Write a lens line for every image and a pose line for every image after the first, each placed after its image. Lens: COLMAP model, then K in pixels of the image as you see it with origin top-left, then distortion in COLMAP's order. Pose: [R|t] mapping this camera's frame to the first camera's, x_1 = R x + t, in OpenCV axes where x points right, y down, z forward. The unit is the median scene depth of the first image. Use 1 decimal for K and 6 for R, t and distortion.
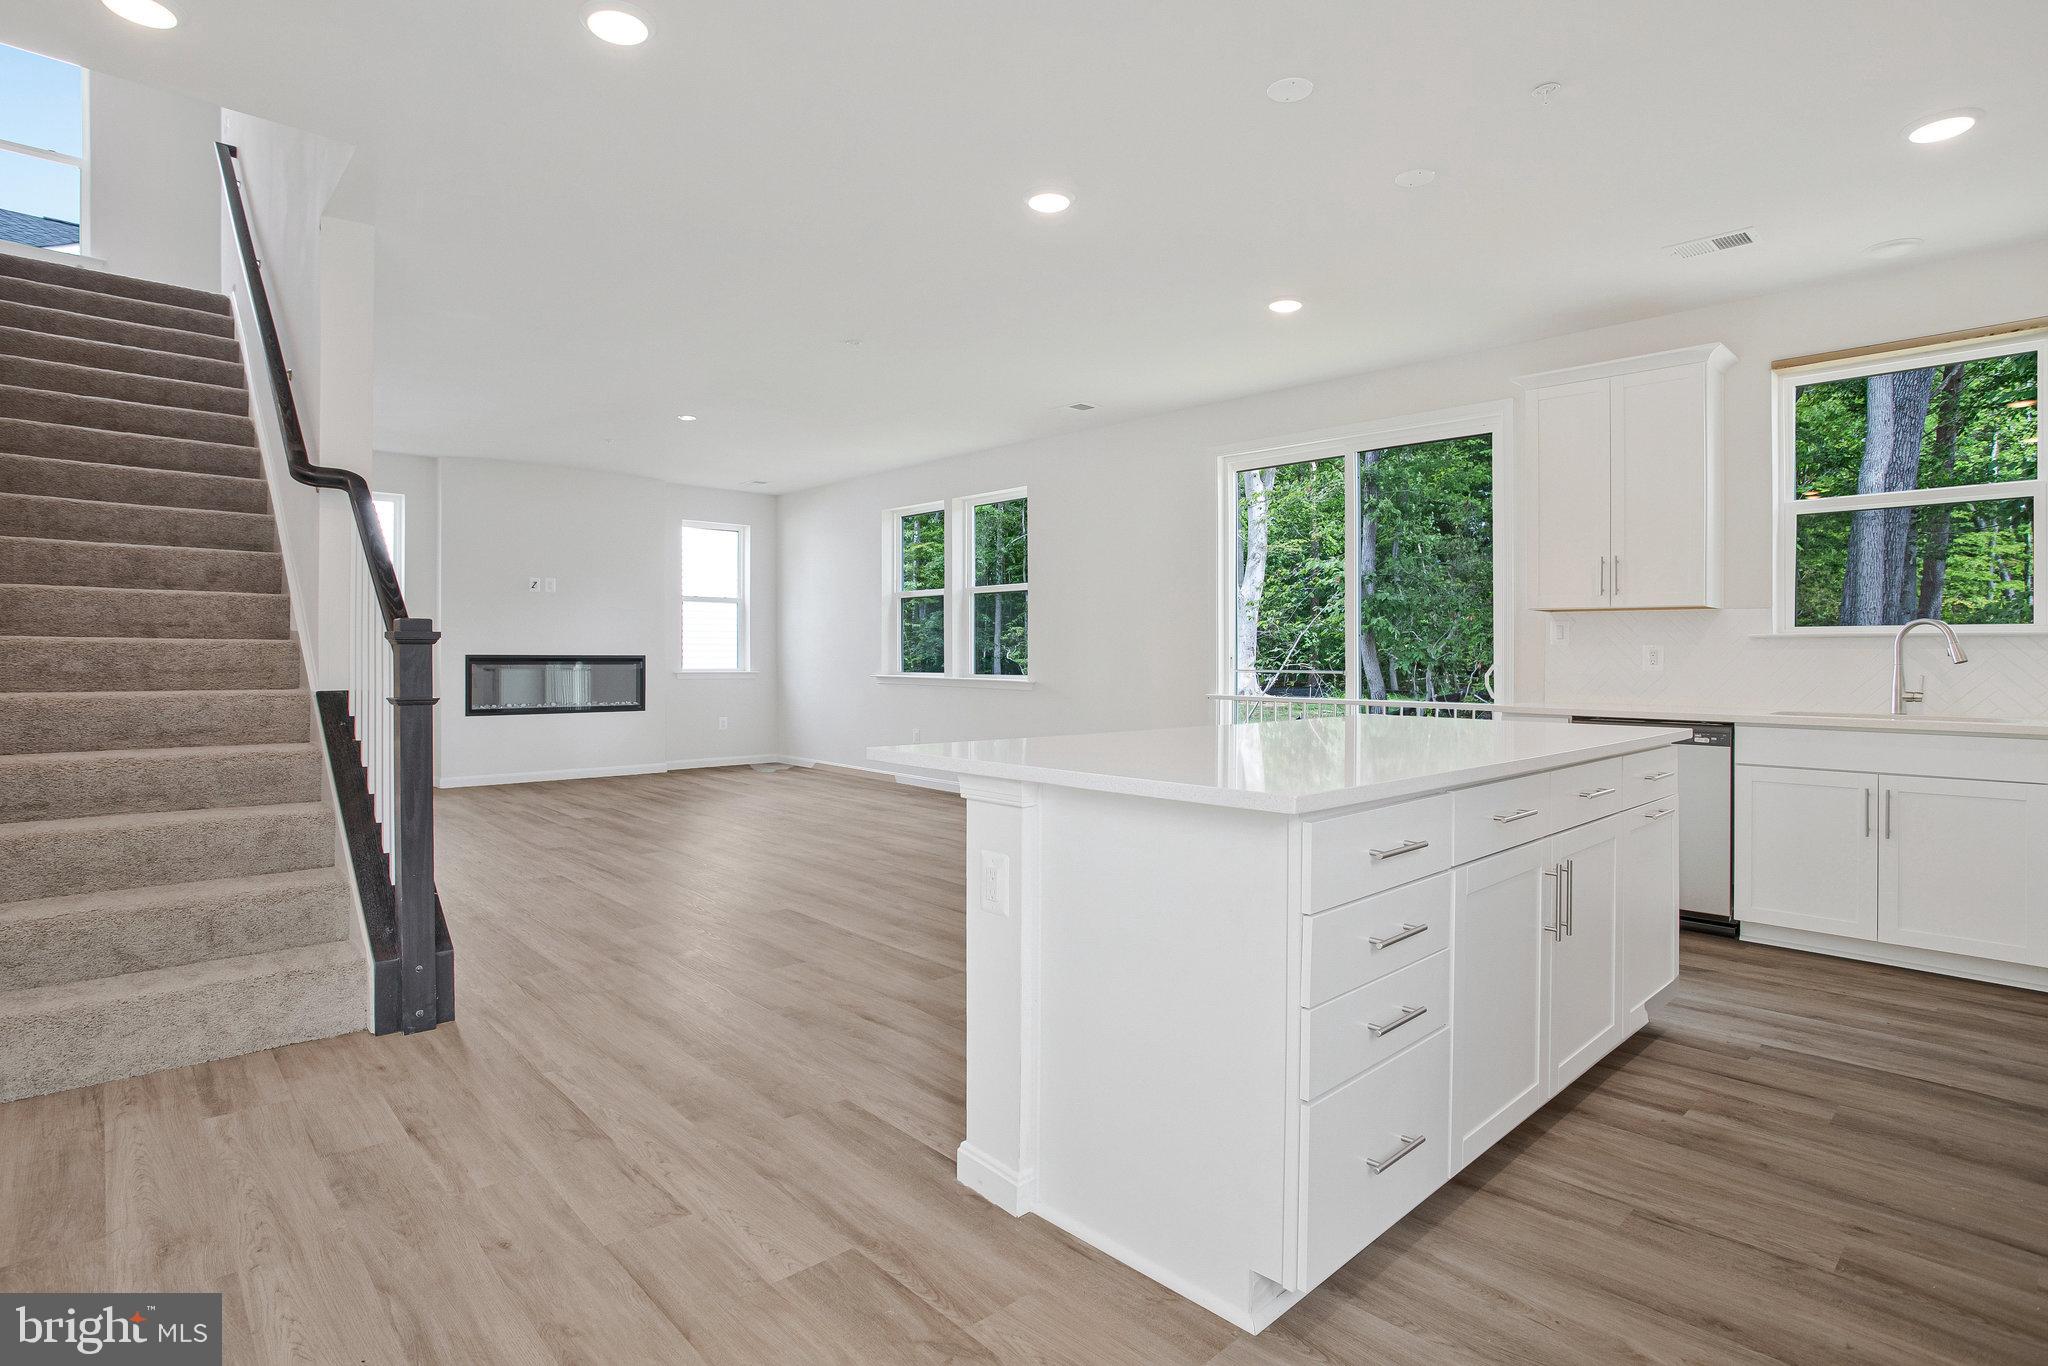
lens RADIAL K [[1018.3, 0, 1009.1], [0, 1018.3, 666.8], [0, 0, 1]] dist [-0.079197, 0.031879]
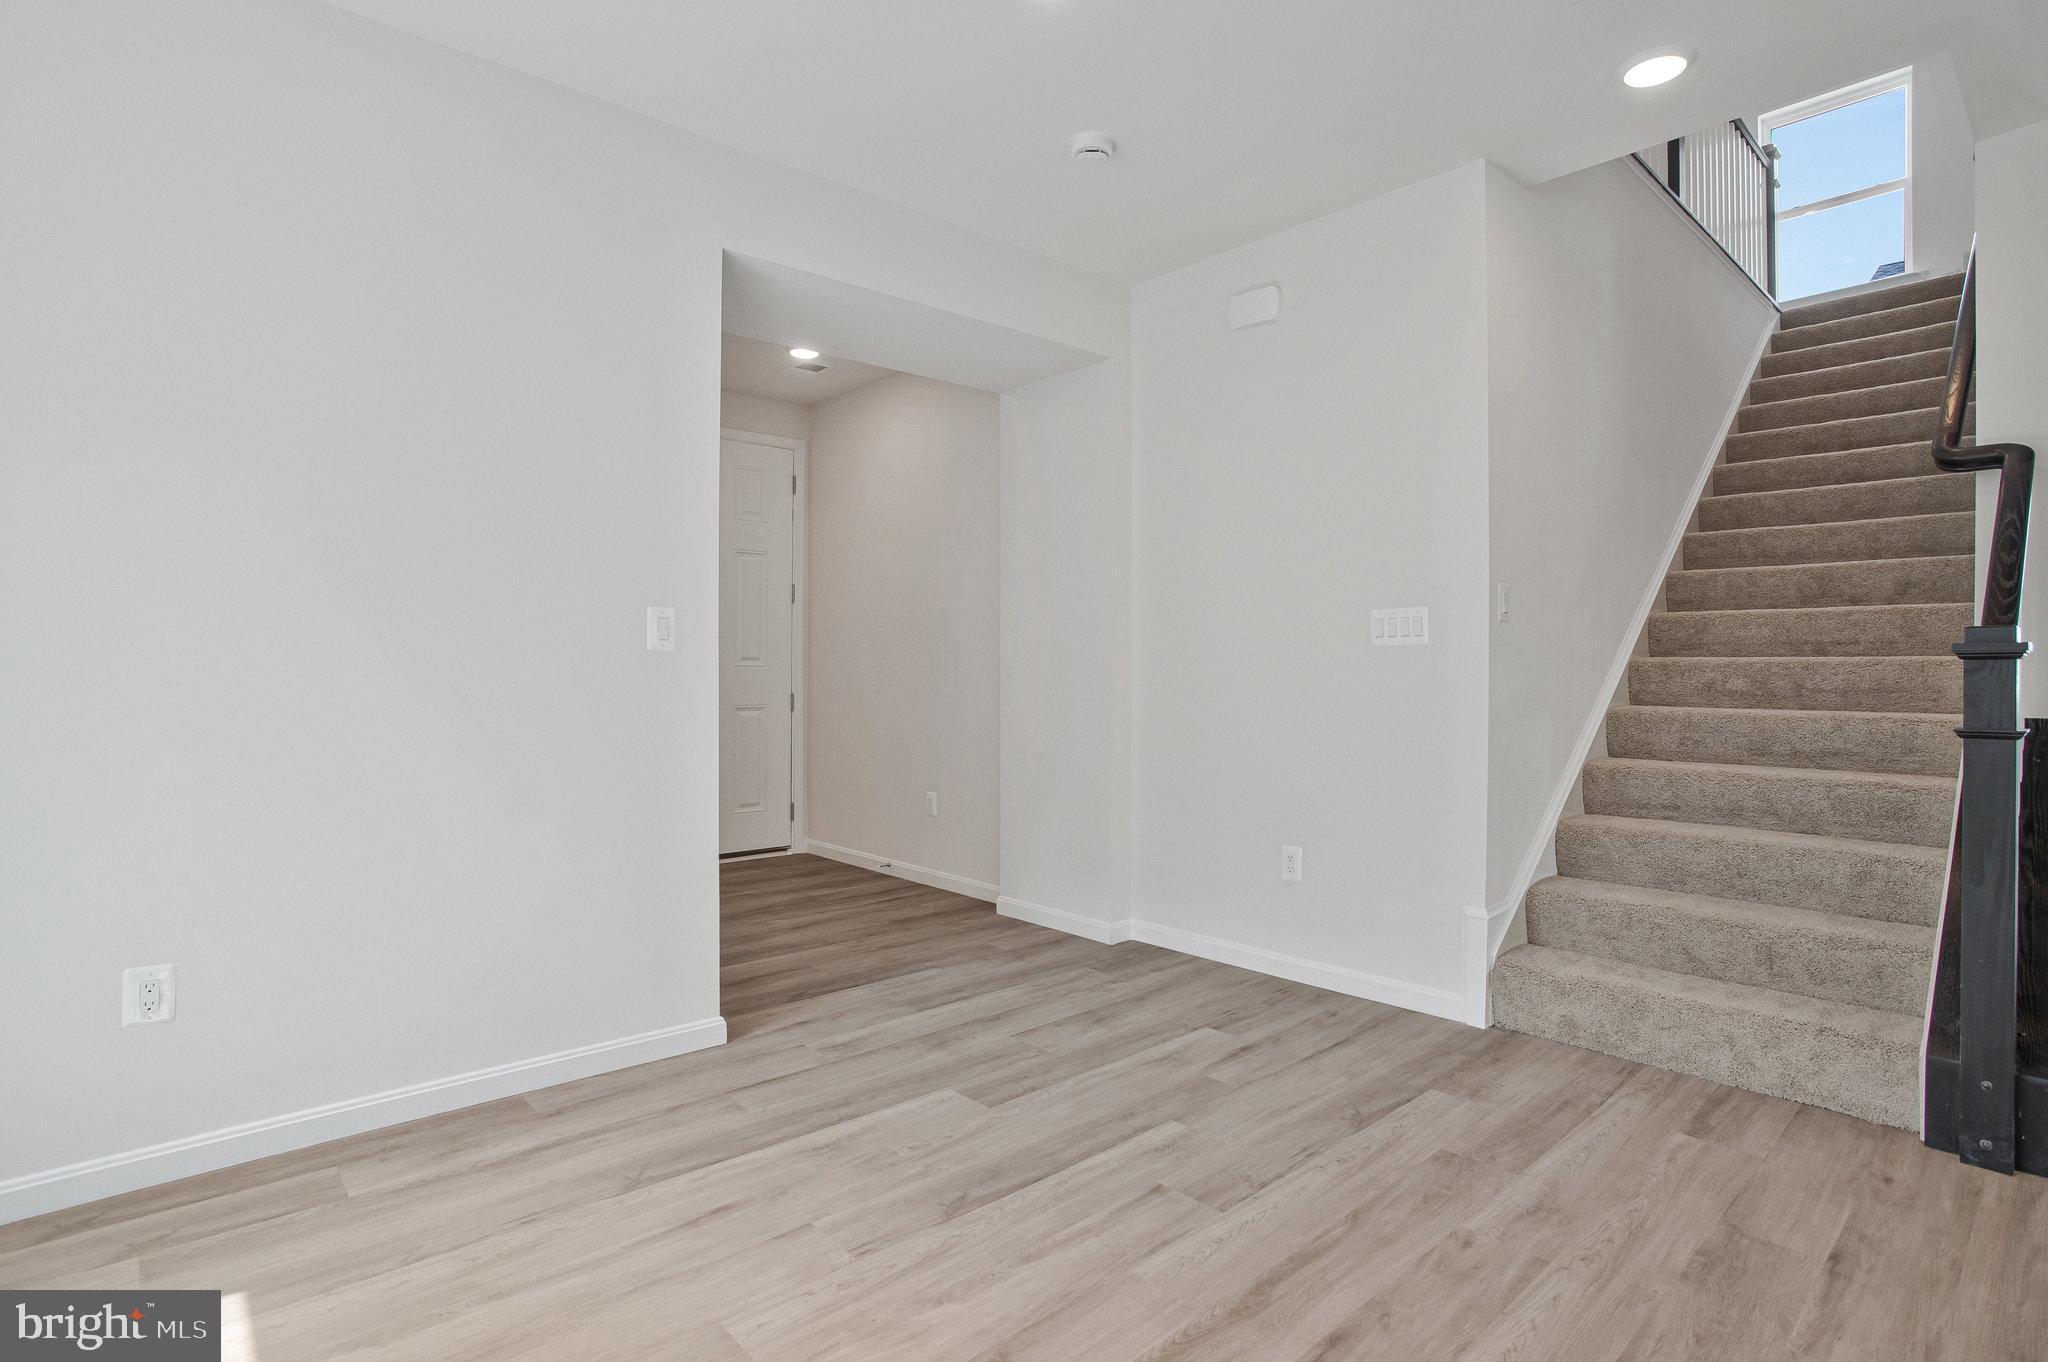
lens RADIAL K [[1018.3, 0, 1009.1], [0, 1018.3, 664.8], [0, 0, 1]] dist [-0.079197, 0.031879]
pose [[-0.020008, -0.007984, -0.999768, 0.157499], [-0.011536, 0.999903, -0.007754, -0.004845], [0.999733, 0.011378, -0.020098, 0.238624]]
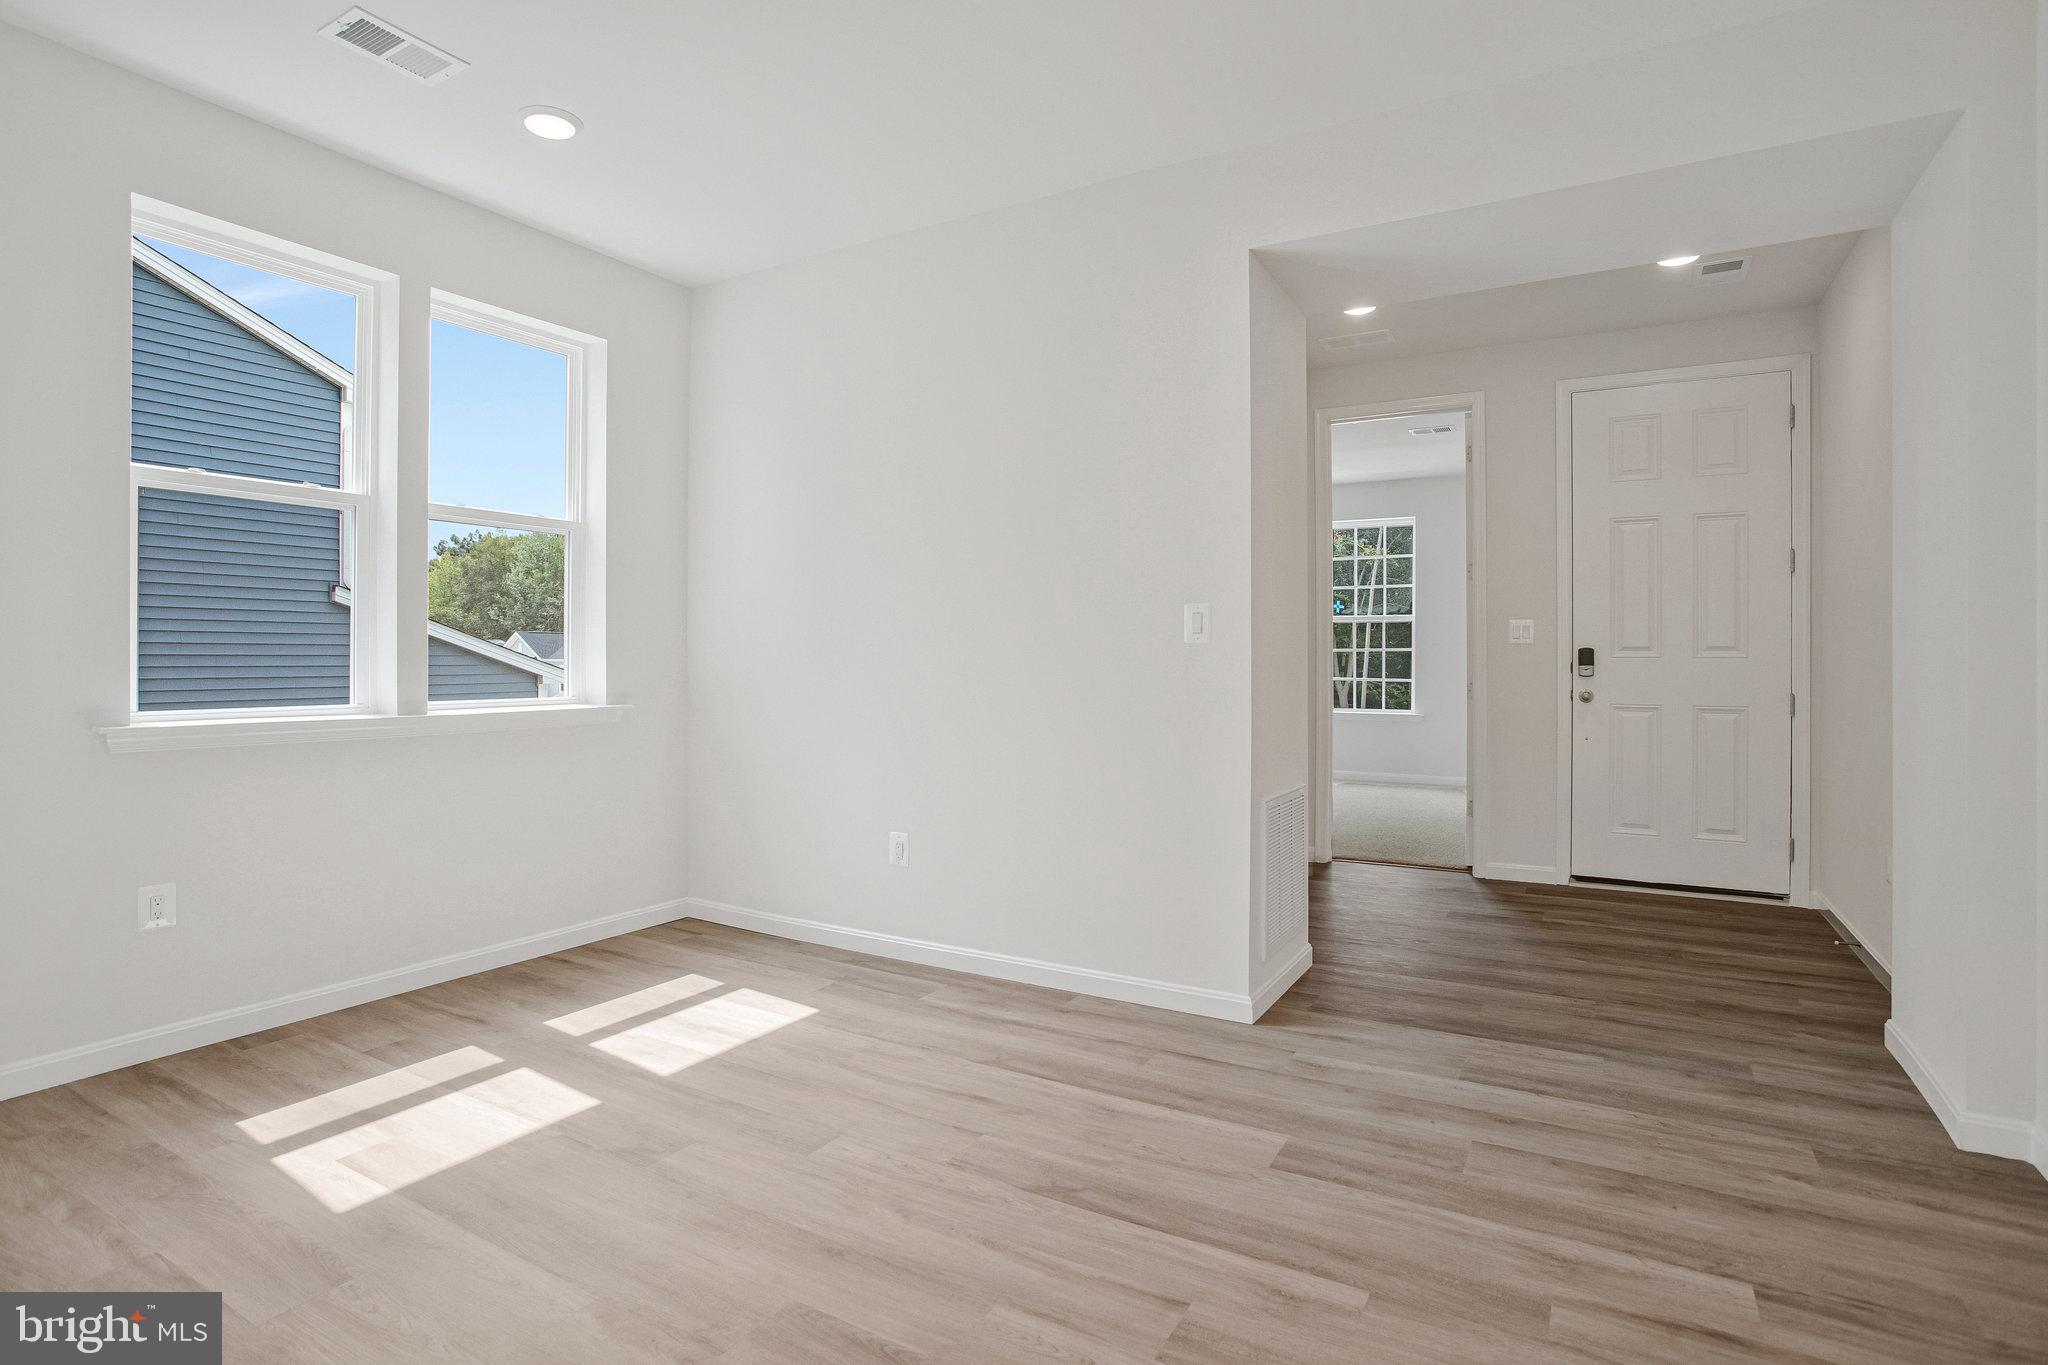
lens RADIAL K [[1018.3, 0, 1009.1], [0, 1018.3, 666.3], [0, 0, 1]] dist [-0.079197, 0.031879]
pose [[-0.958879, -0.003249, -0.283796, -0.288184], [-0.008053, 0.999843, 0.015762, -0.013331], [0.283701, 0.017400, -0.958755, 0.828942]]
